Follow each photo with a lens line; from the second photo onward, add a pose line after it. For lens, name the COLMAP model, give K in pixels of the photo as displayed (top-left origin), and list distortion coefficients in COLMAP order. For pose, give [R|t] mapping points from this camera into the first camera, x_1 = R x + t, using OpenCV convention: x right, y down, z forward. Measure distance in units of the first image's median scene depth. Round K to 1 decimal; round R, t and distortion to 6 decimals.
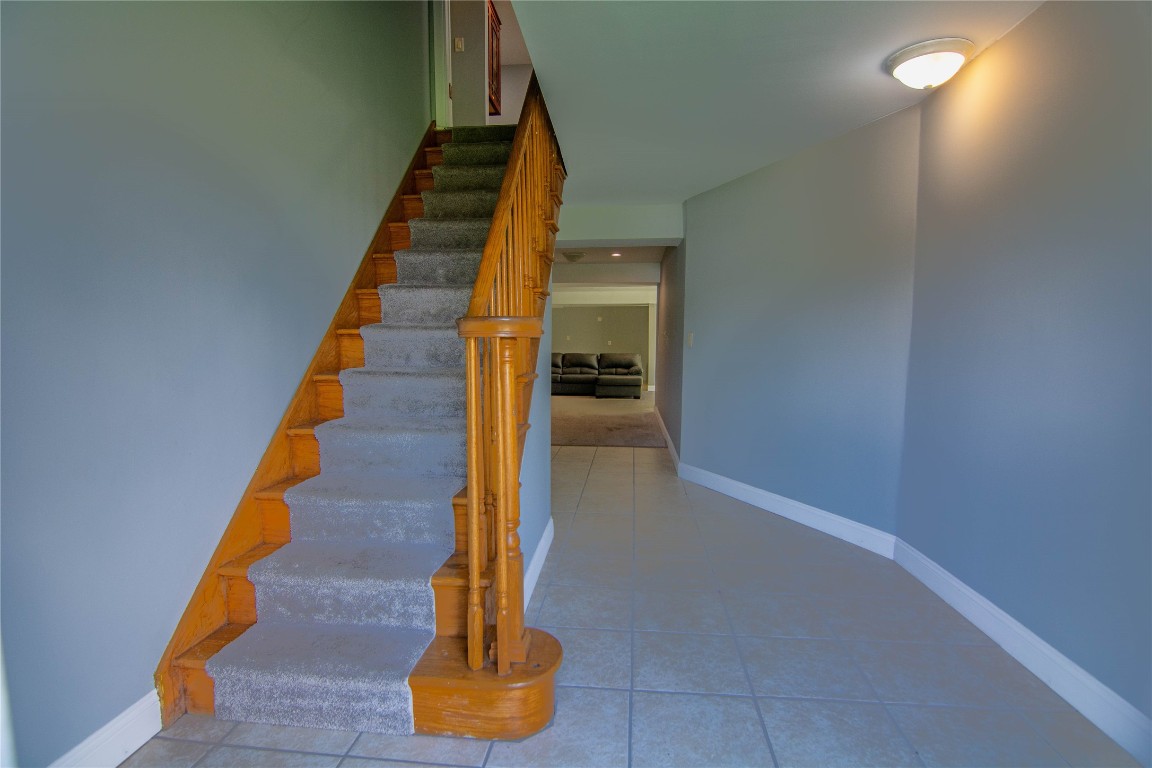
lens RADIAL K [[558.9, 0, 568.3], [0, 558.9, 389.8], [0, 0, 1]] dist [0.000896, -0.013699]
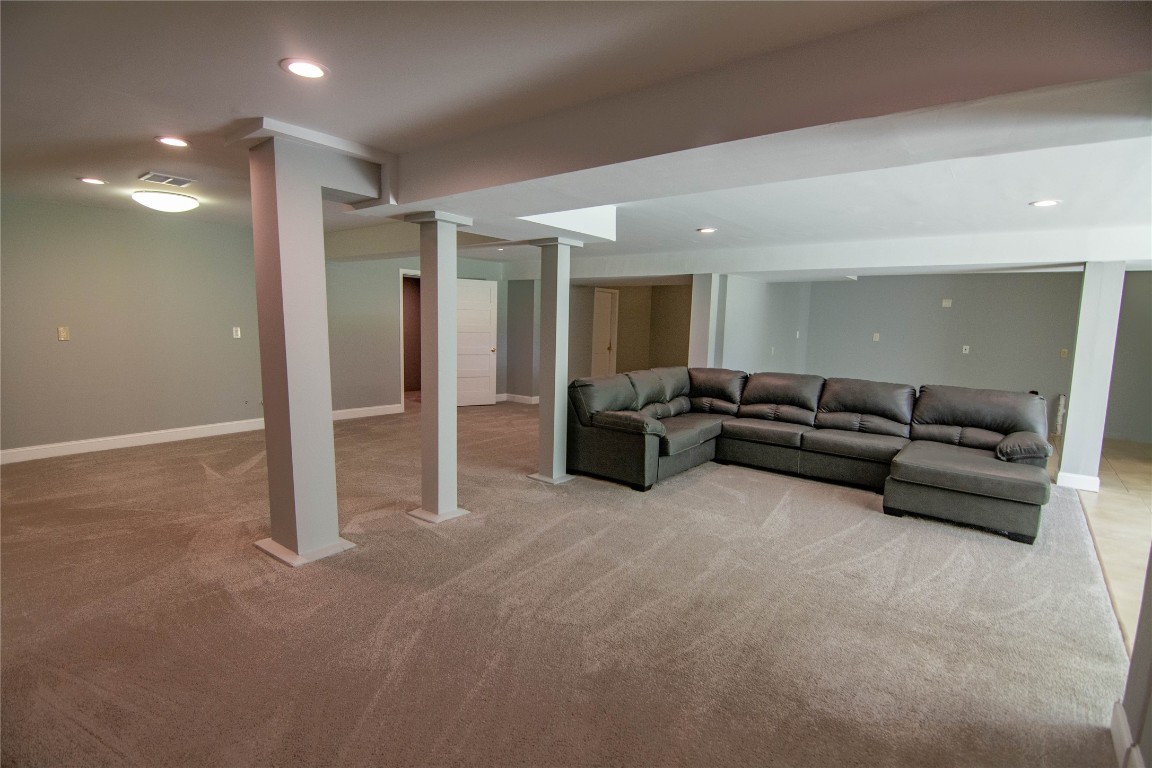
lens RADIAL K [[558.9, 0, 568.3], [0, 558.9, 389.8], [0, 0, 1]] dist [0.000896, -0.013699]
pose [[0.839682, 0.081398, -0.536944, 0.060410], [-0.069944, 0.996678, 0.041712, -0.061150], [0.538555, 0.002531, 0.842586, 0.526133]]
